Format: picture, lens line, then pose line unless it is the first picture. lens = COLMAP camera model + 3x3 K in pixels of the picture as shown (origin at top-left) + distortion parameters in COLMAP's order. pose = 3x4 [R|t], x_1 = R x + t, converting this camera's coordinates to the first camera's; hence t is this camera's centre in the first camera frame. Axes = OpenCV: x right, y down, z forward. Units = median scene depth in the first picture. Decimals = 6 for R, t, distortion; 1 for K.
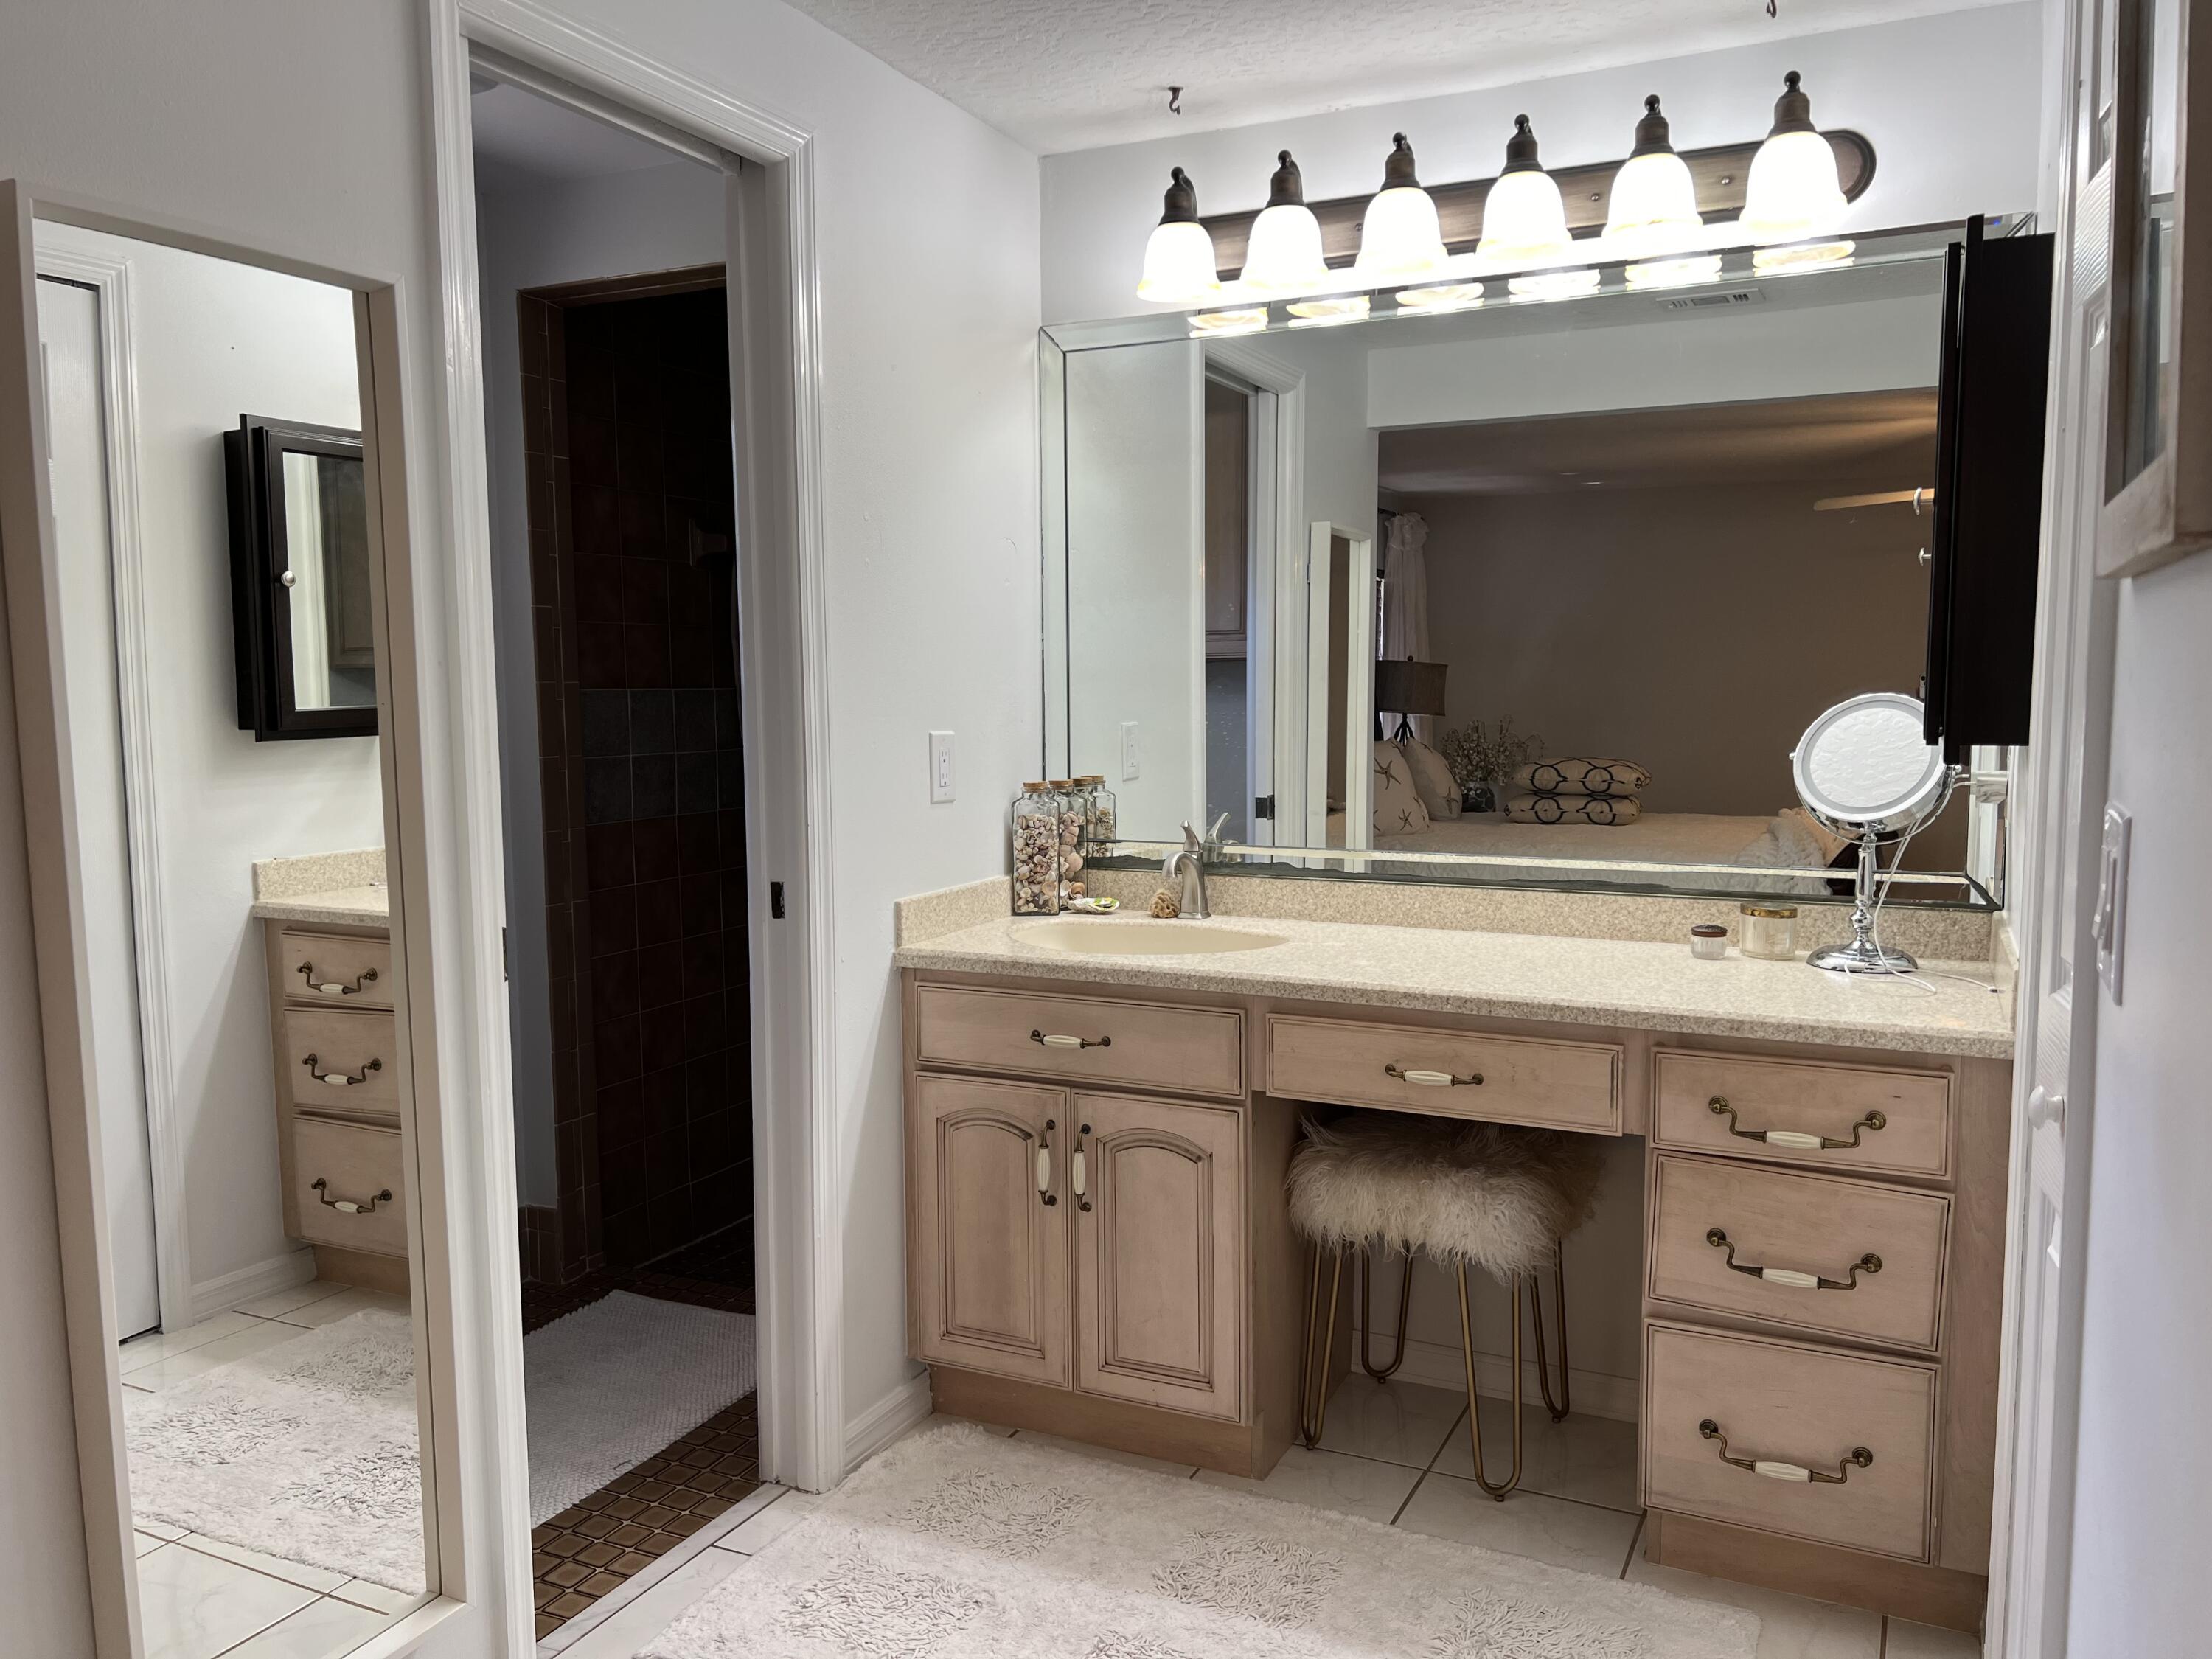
lens RADIAL K [[1653.9, 0, 1106.0], [0, 1653.9, 829.5], [0, 0, 1]] dist [0.112901, -0.191856]
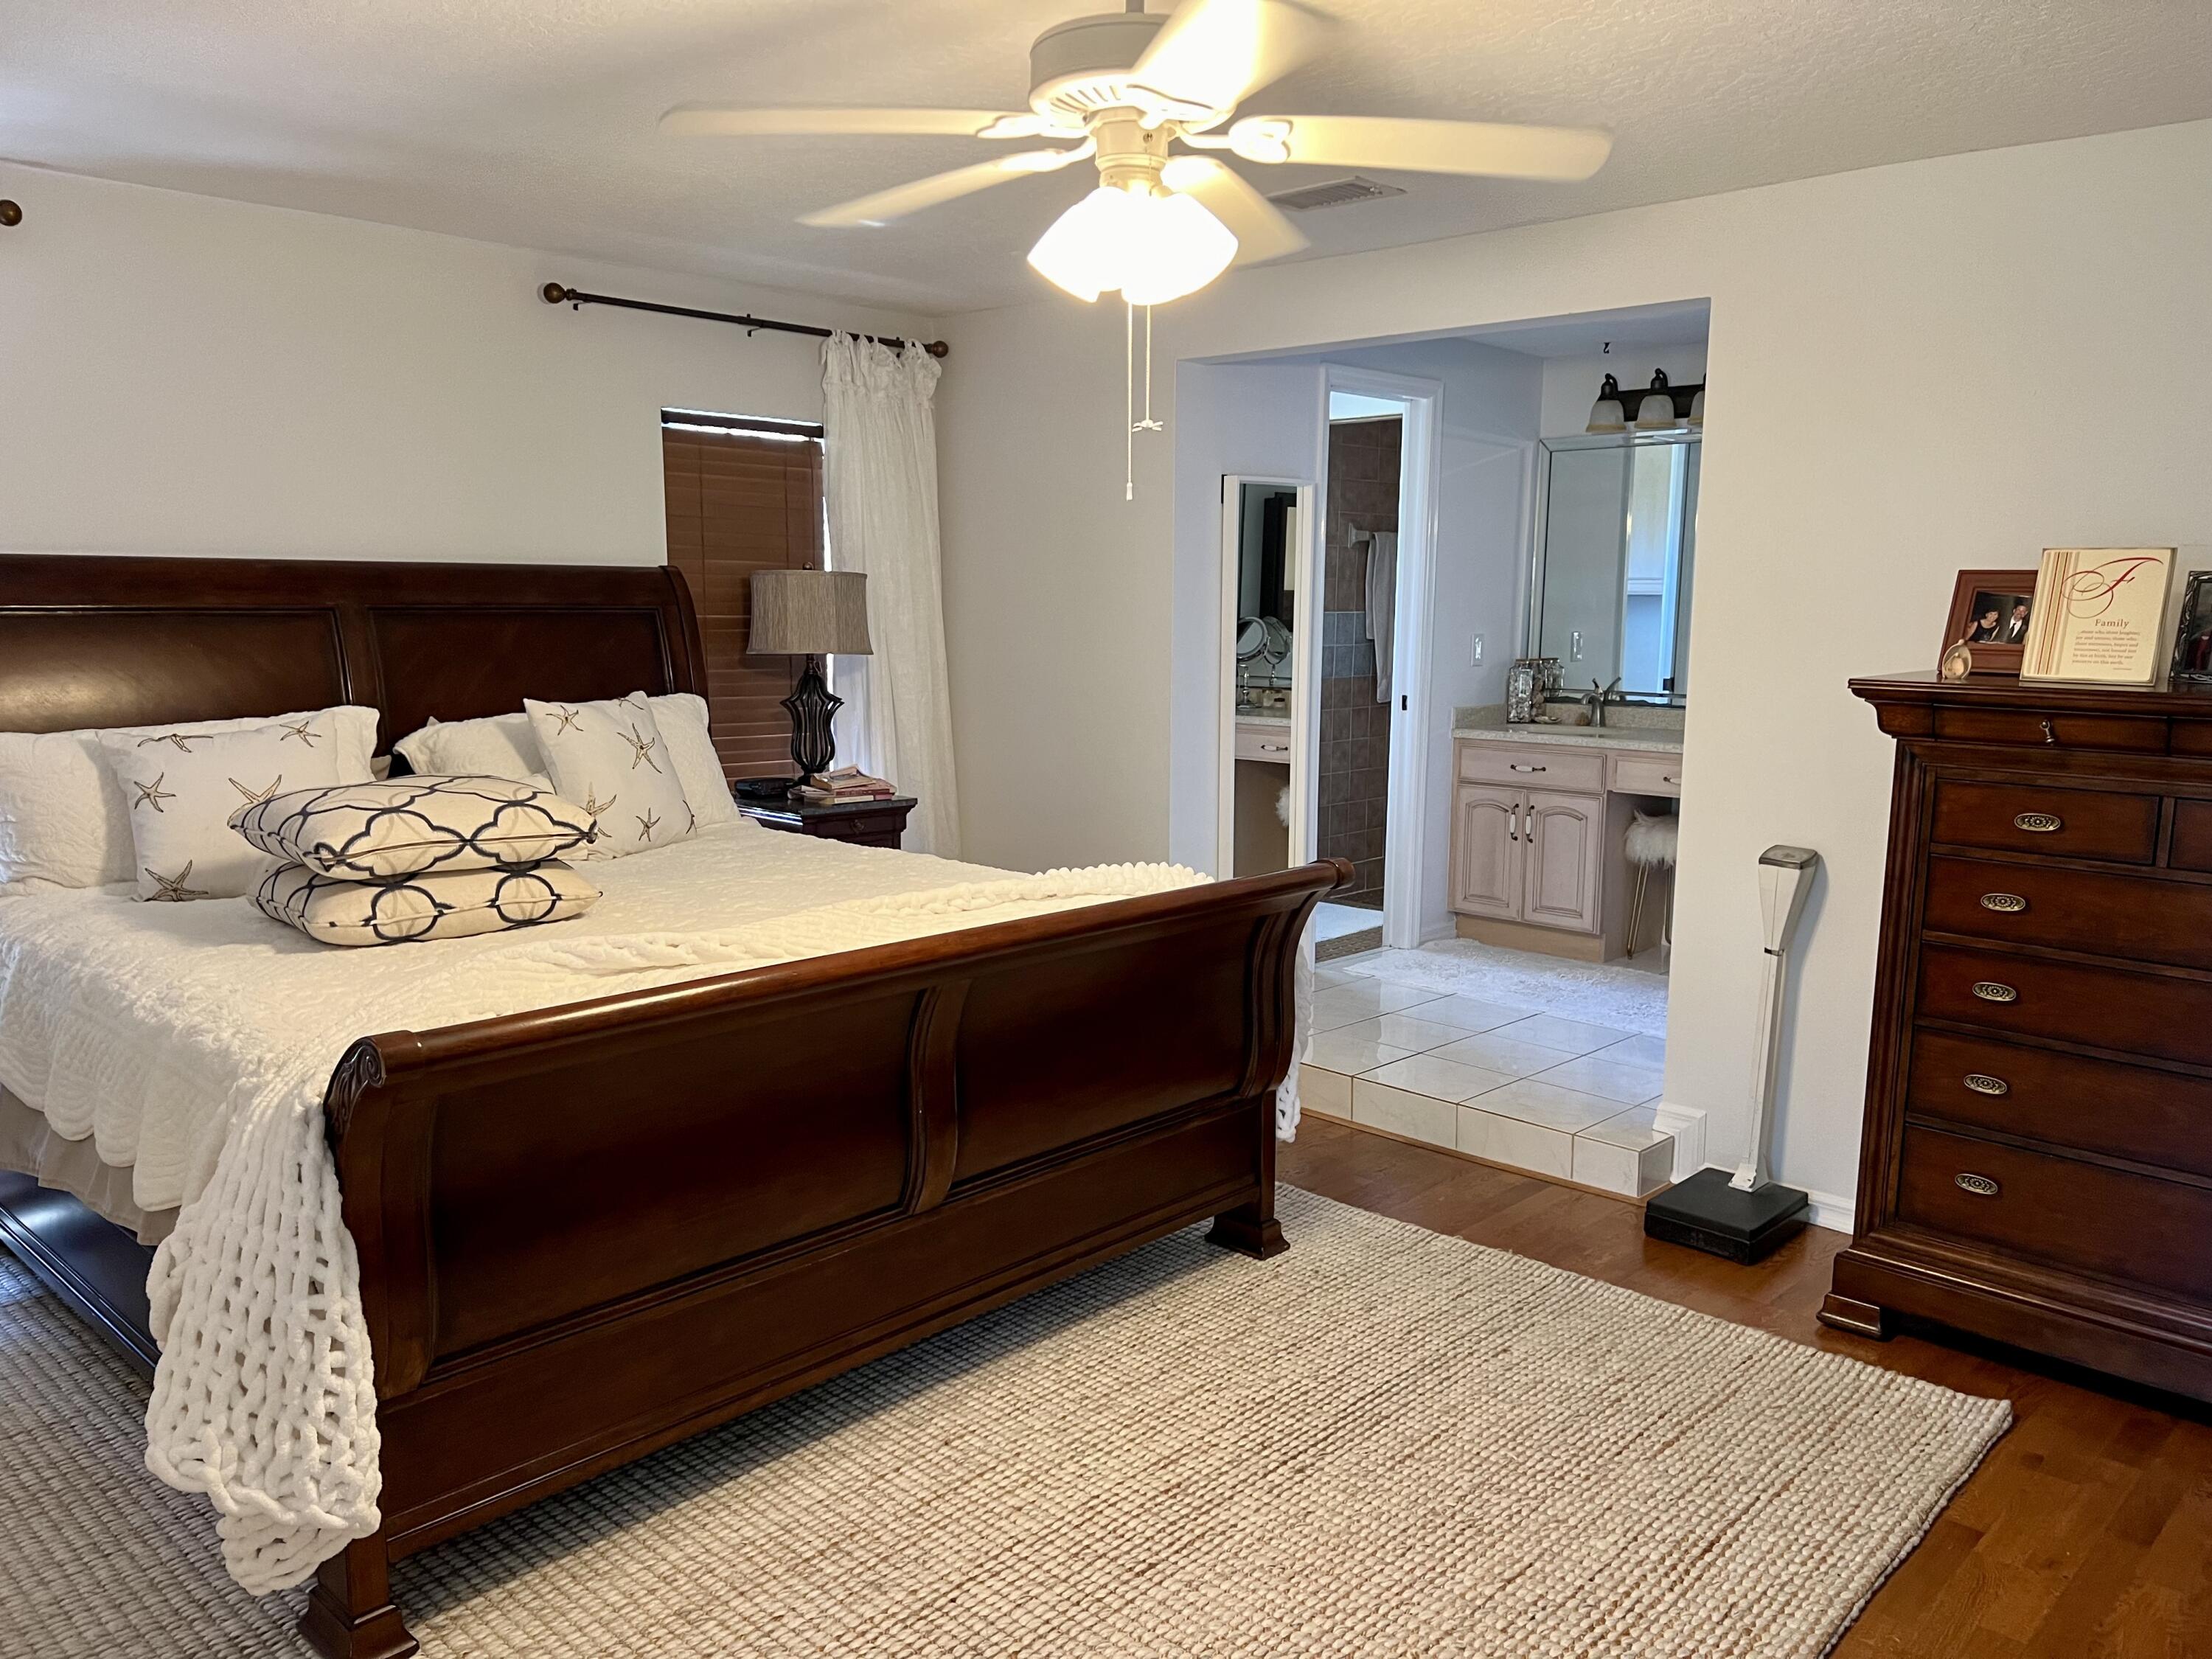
lens RADIAL K [[1653.9, 0, 1106.0], [0, 1653.9, 829.5], [0, 0, 1]] dist [0.112901, -0.191856]
pose [[0.953510, 0.062324, -0.294846, 0.101955], [-0.048585, 0.997374, 0.053703, 0.110294], [0.297419, -0.036881, 0.954035, -1.329895]]
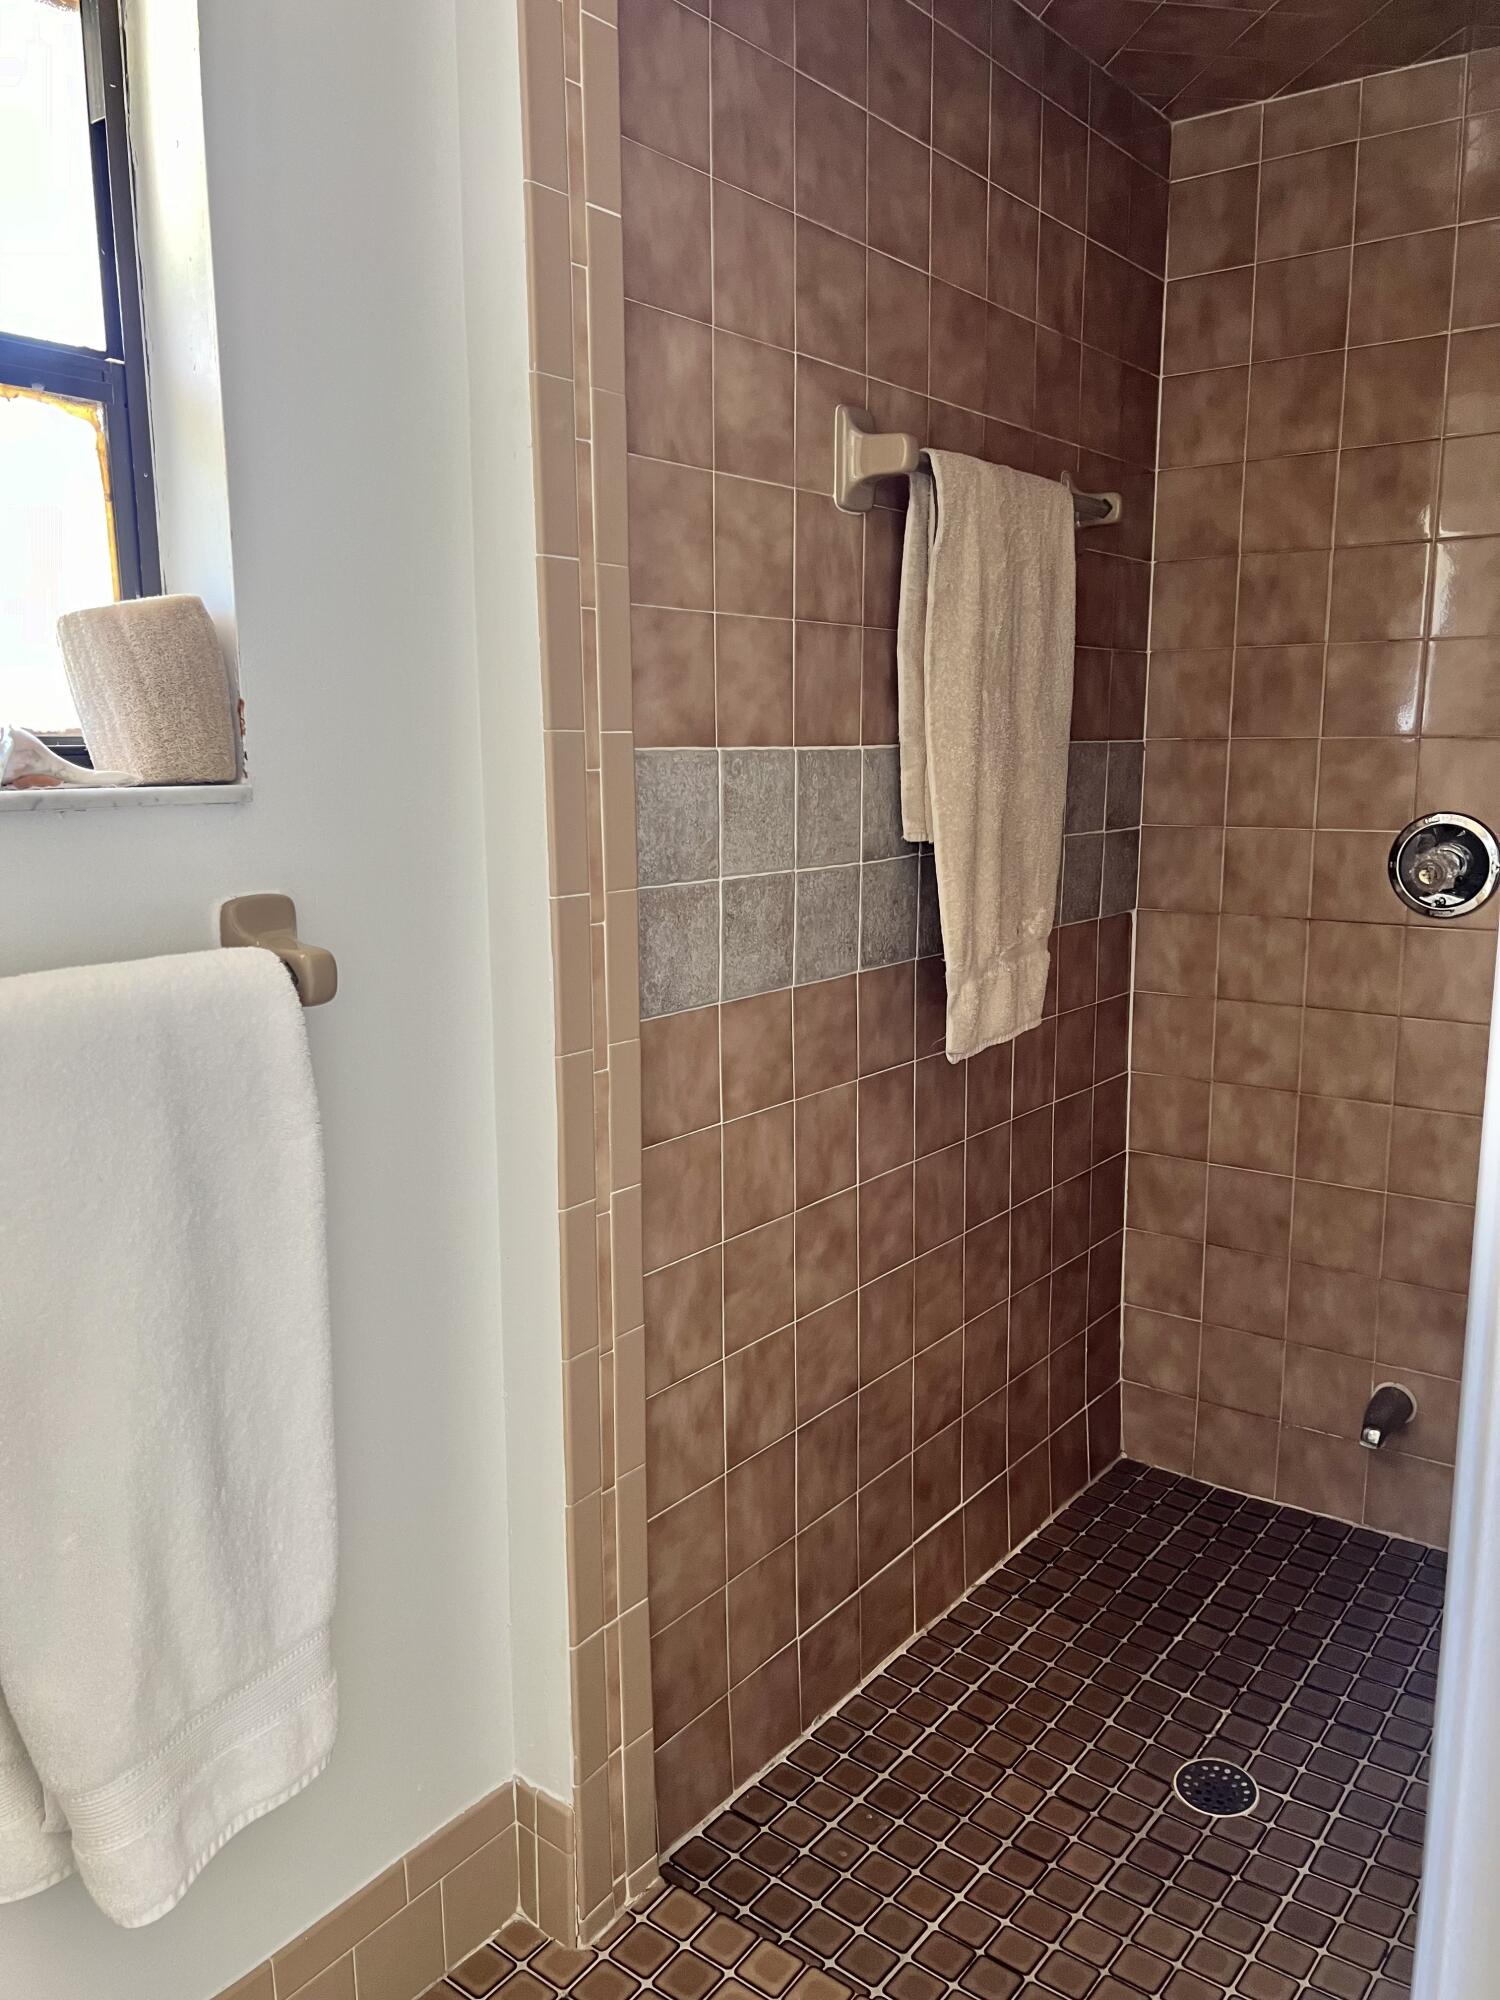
lens RADIAL K [[1495.3, 0, 750.0], [0, 1495.3, 1000.0], [0, 0, 1]] dist [0.112901, -0.191856]
pose [[0.978793, 0.043376, -0.200207, -0.246836], [-0.025705, 0.995607, 0.090036, -0.066217], [0.203233, -0.082981, 0.975608, 0.743666]]
